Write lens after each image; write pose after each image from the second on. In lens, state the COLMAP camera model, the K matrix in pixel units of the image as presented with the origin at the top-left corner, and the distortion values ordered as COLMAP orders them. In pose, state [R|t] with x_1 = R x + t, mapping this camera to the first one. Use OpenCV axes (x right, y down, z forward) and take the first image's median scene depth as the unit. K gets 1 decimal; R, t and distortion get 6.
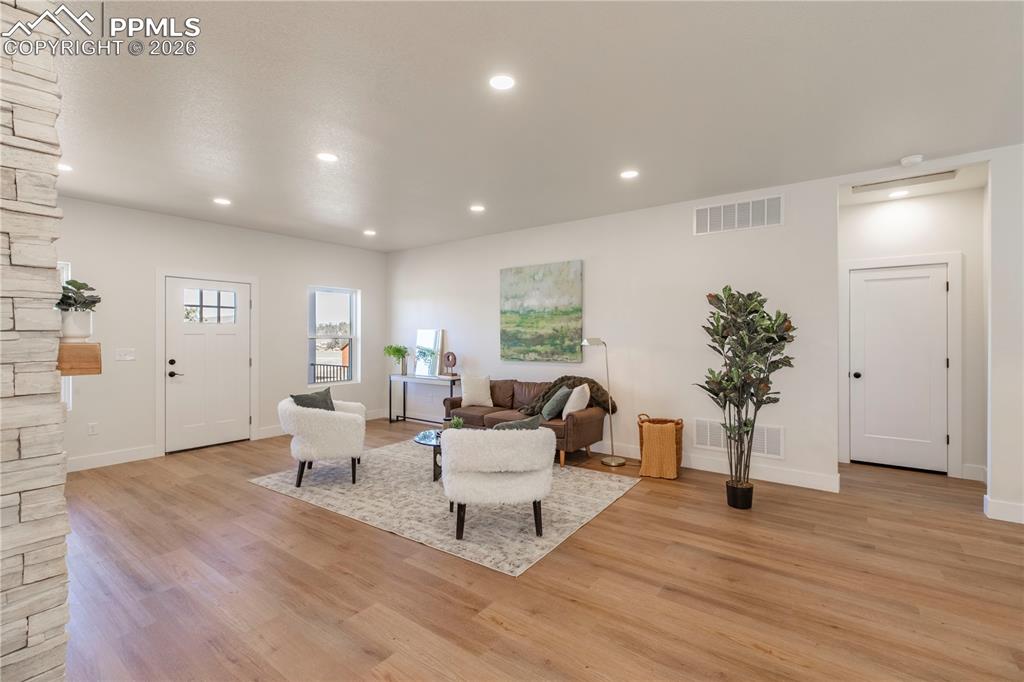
lens RADIAL K [[459.8, 0, 512.2], [0, 459.8, 336.8], [0, 0, 1]] dist [0.005390, 0.000189]
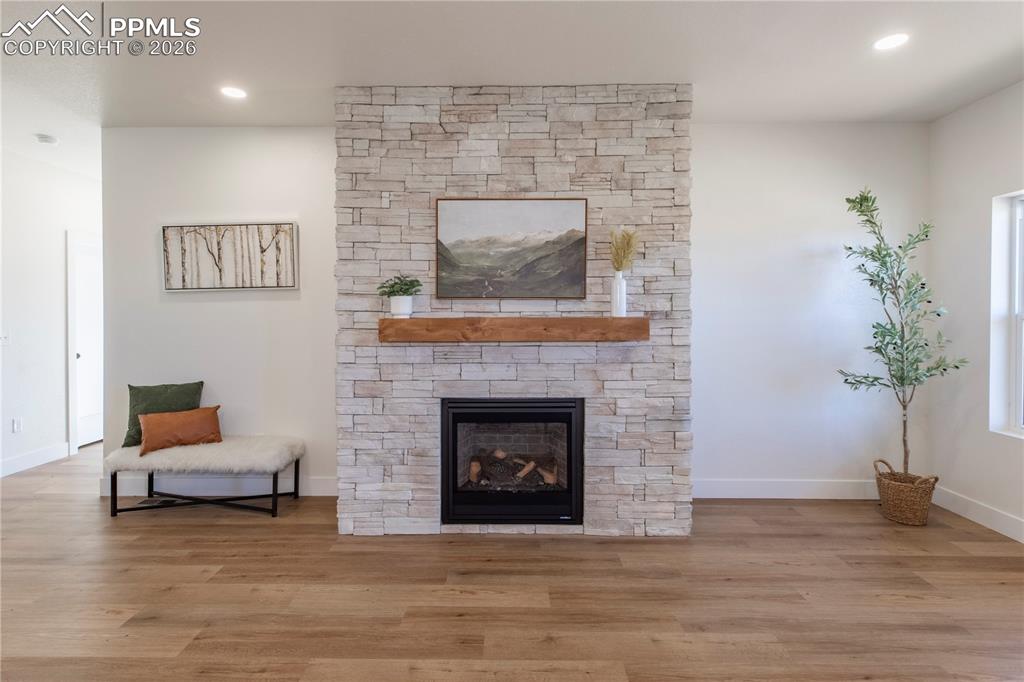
lens RADIAL K [[500.5, 0, 501.2], [0, 500.5, 318.1], [0, 0, 1]] dist [0.003572, -0.000061]
pose [[-0.808724, 0.006956, -0.588147, -0.102394], [-0.000217, 0.999926, 0.012125, -0.001679], [0.588188, 0.009933, -0.808663, 0.843210]]
